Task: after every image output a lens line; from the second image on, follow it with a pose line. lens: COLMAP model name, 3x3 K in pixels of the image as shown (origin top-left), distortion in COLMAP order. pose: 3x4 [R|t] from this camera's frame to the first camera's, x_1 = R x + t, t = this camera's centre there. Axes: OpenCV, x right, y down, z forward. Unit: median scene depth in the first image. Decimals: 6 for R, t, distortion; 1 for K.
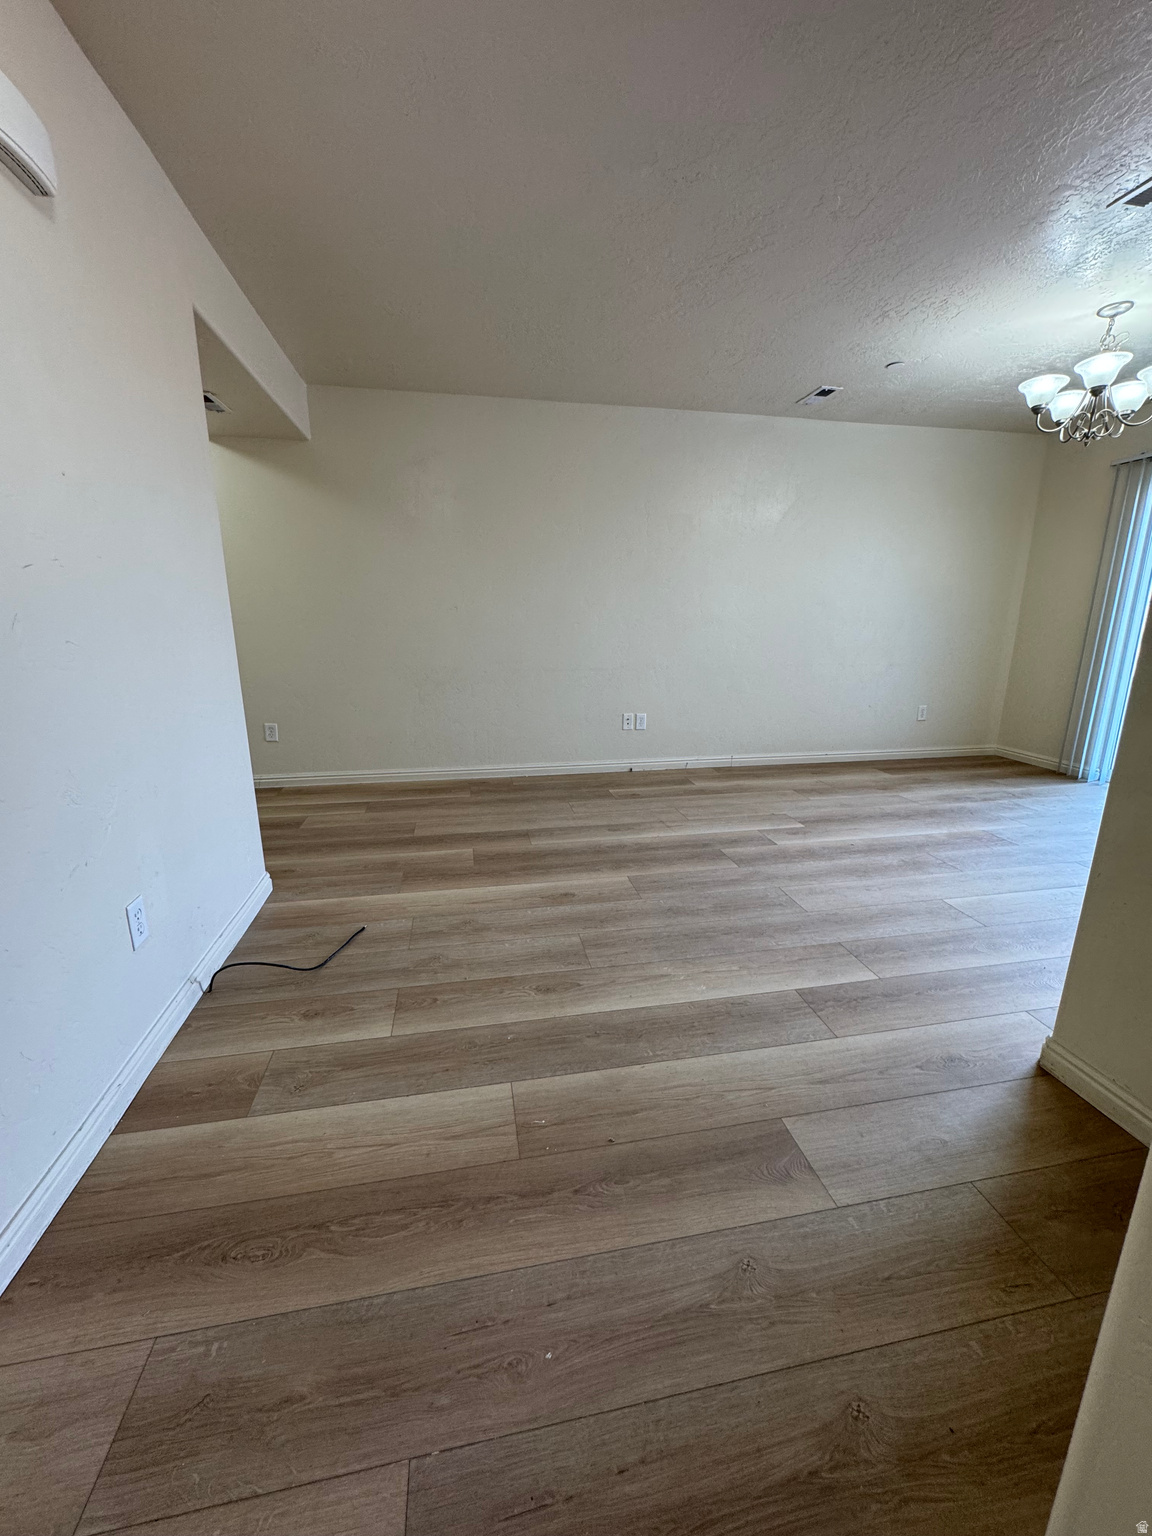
lens RADIAL K [[608.9, 0, 577.4], [0, 608.9, 765.7], [0, 0, 1]] dist [-0.002055, -0.000145]
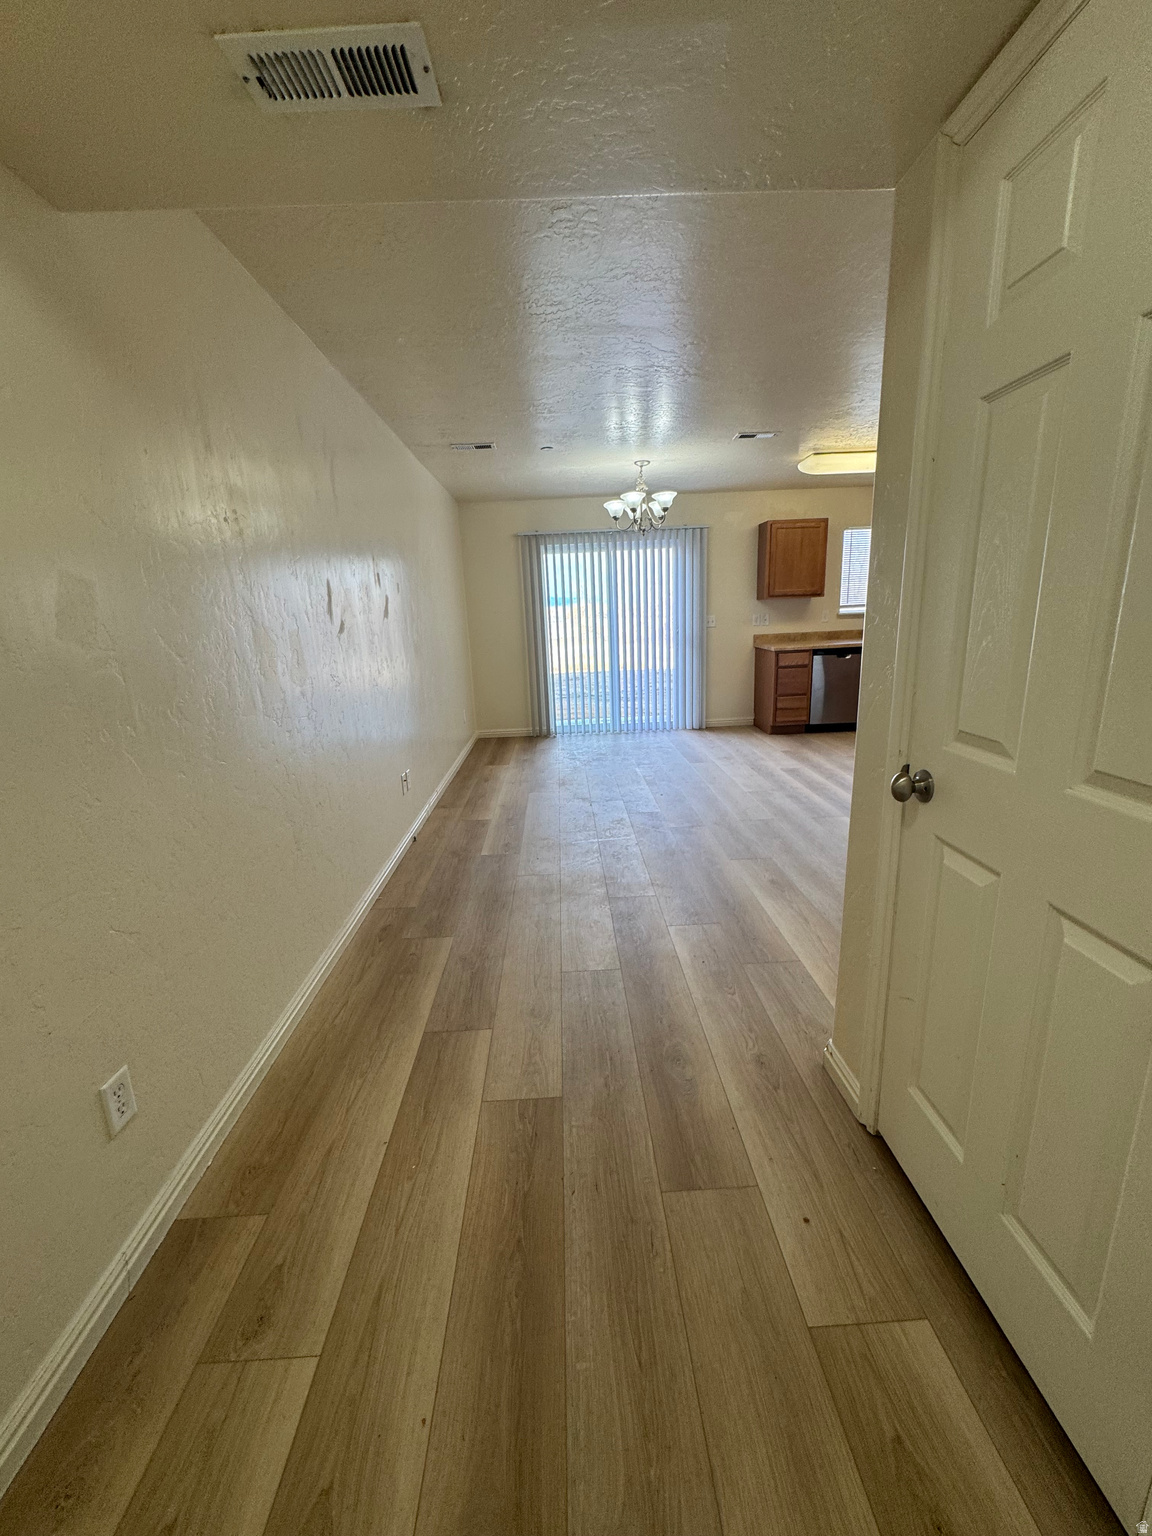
lens RADIAL K [[608.9, 0, 577.4], [0, 608.9, 765.7], [0, 0, 1]] dist [-0.002055, -0.000145]
pose [[0.155474, -0.243032, 0.957478, -0.771185], [0.278310, 0.940777, 0.193601, -0.221783], [-0.947825, 0.236376, 0.213904, 0.717706]]
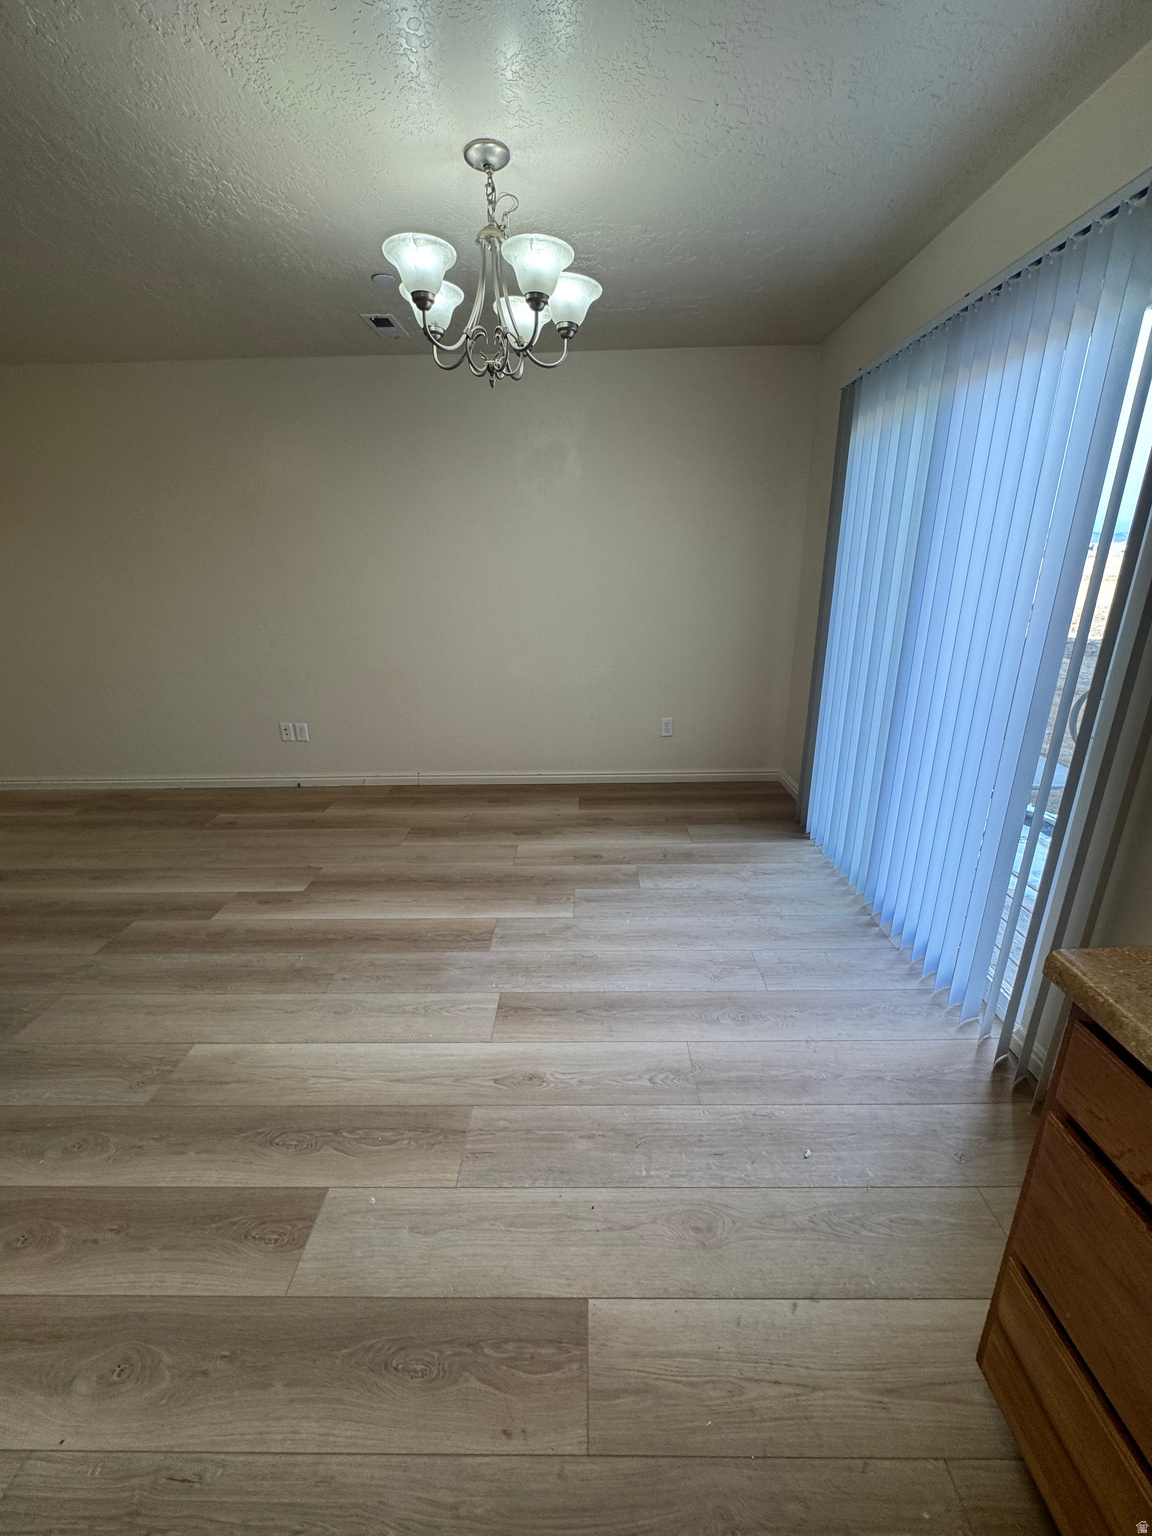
lens RADIAL K [[608.9, 0, 577.4], [0, 608.9, 765.7], [0, 0, 1]] dist [-0.002055, -0.000145]
pose [[0.977116, 0.048596, -0.207081, 0.818326], [-0.028470, 0.994672, 0.099084, -0.147939], [0.210793, -0.090921, 0.973293, 0.258724]]
